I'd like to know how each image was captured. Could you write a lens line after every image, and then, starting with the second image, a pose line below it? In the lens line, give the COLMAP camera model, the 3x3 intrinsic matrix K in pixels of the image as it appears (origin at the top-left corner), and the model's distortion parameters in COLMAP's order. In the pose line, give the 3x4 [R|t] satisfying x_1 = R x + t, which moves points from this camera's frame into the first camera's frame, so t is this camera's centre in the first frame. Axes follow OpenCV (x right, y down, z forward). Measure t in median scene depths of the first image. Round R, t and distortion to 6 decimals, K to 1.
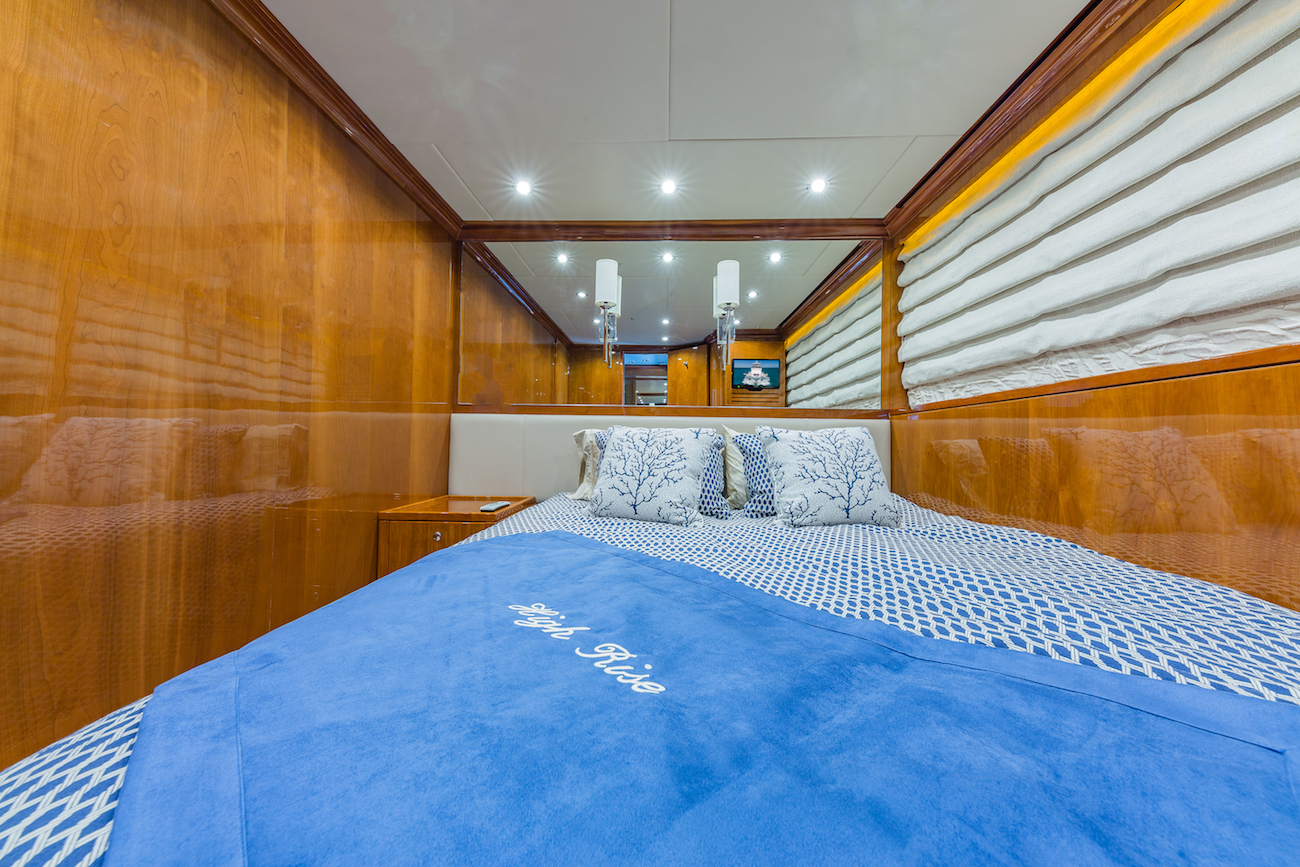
lens RADIAL K [[441.3, 0, 642.7], [0, 441.3, 438.7], [0, 0, 1]] dist [-0.002988, -0.000205]
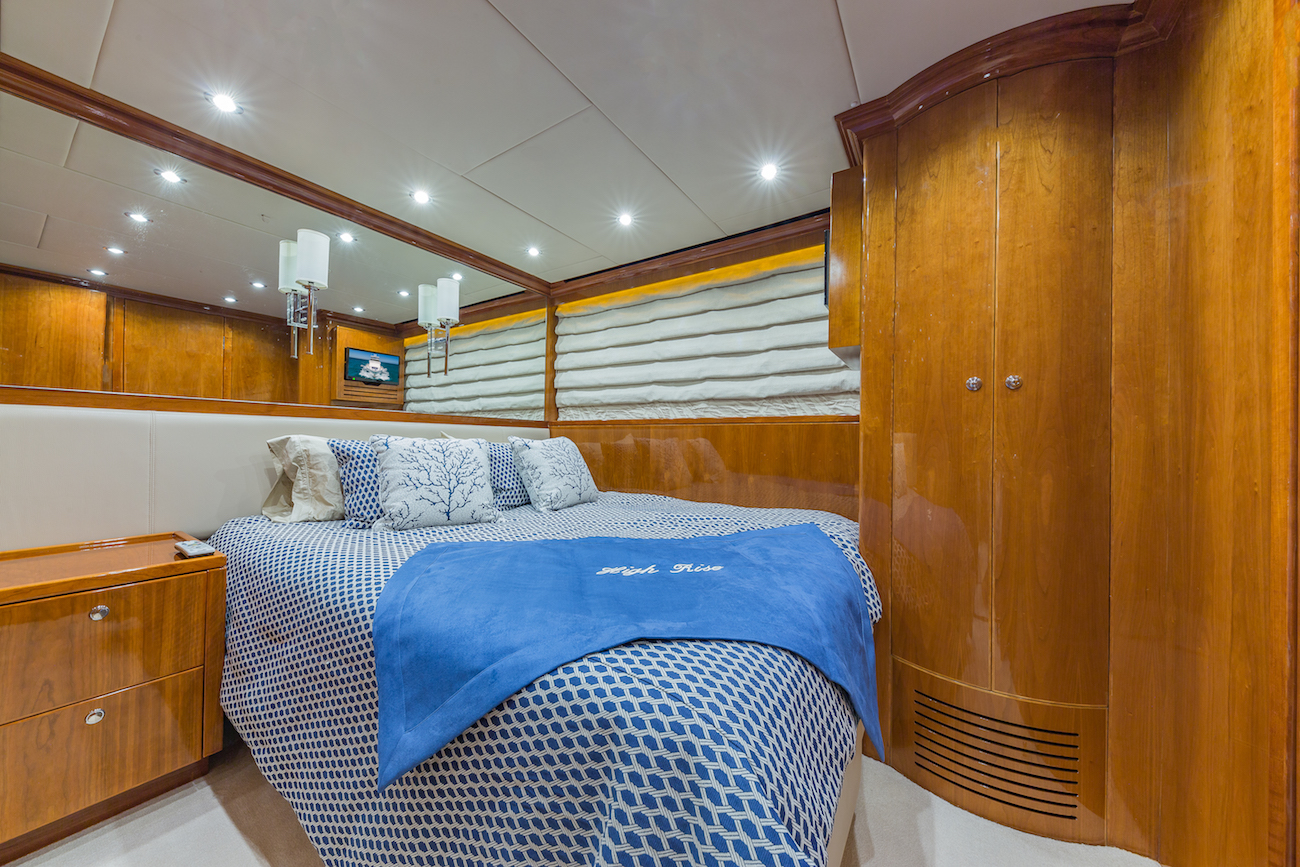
lens RADIAL K [[441.3, 0, 649.6], [0, 441.3, 434.1], [0, 0, 1]] dist [-0.002988, -0.000205]
pose [[0.516951, 0.004680, 0.856002, -0.625711], [-0.018625, 0.999810, 0.005782, -0.052360], [-0.855812, -0.018932, 0.516940, 0.013691]]
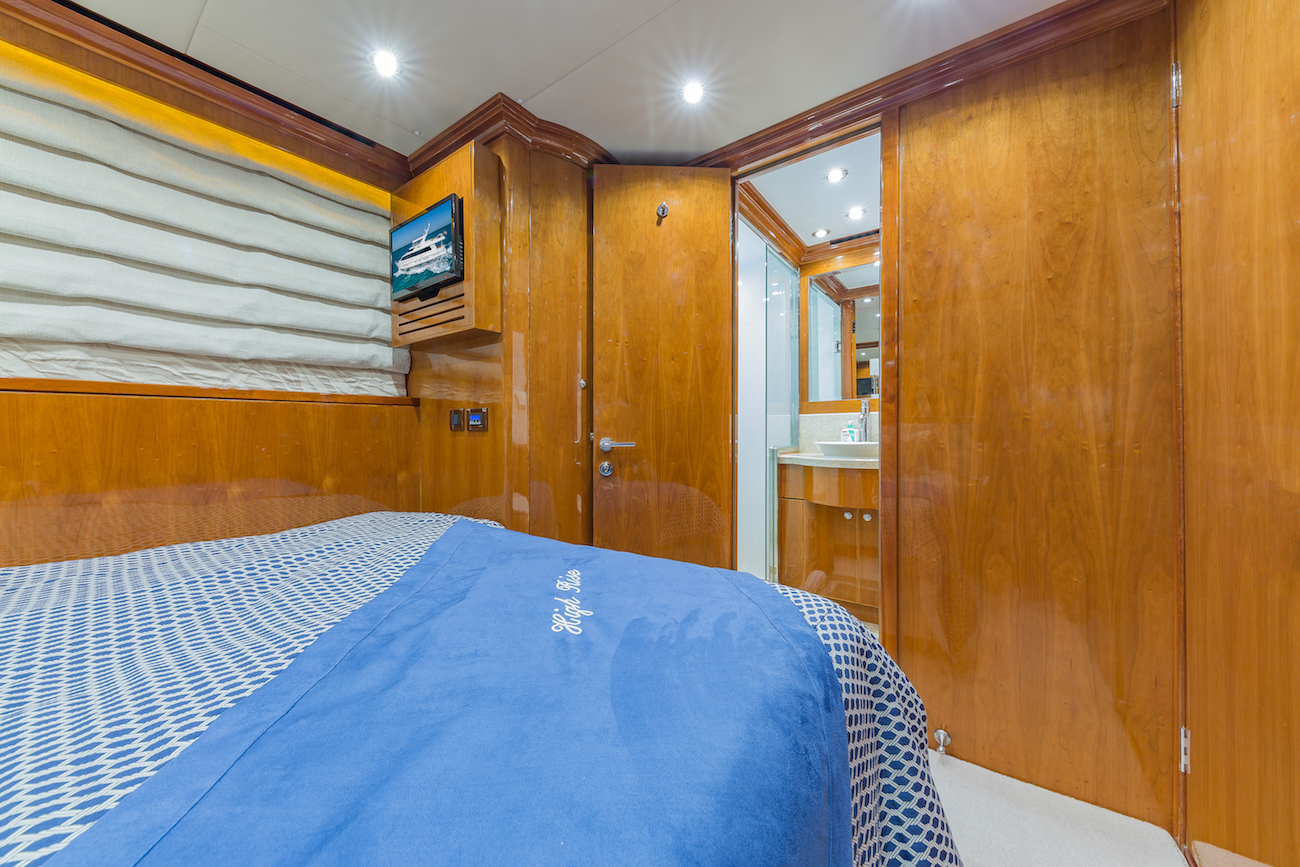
lens RADIAL K [[442.3, 0, 643.8], [0, 442.3, 432.0], [0, 0, 1]] dist [-0.013874, -0.001128]
pose [[-0.838497, -0.014350, 0.544717, -0.391495], [-0.017095, 0.999854, 0.000025, -0.034781], [-0.544638, -0.009291, -0.838620, 0.714025]]
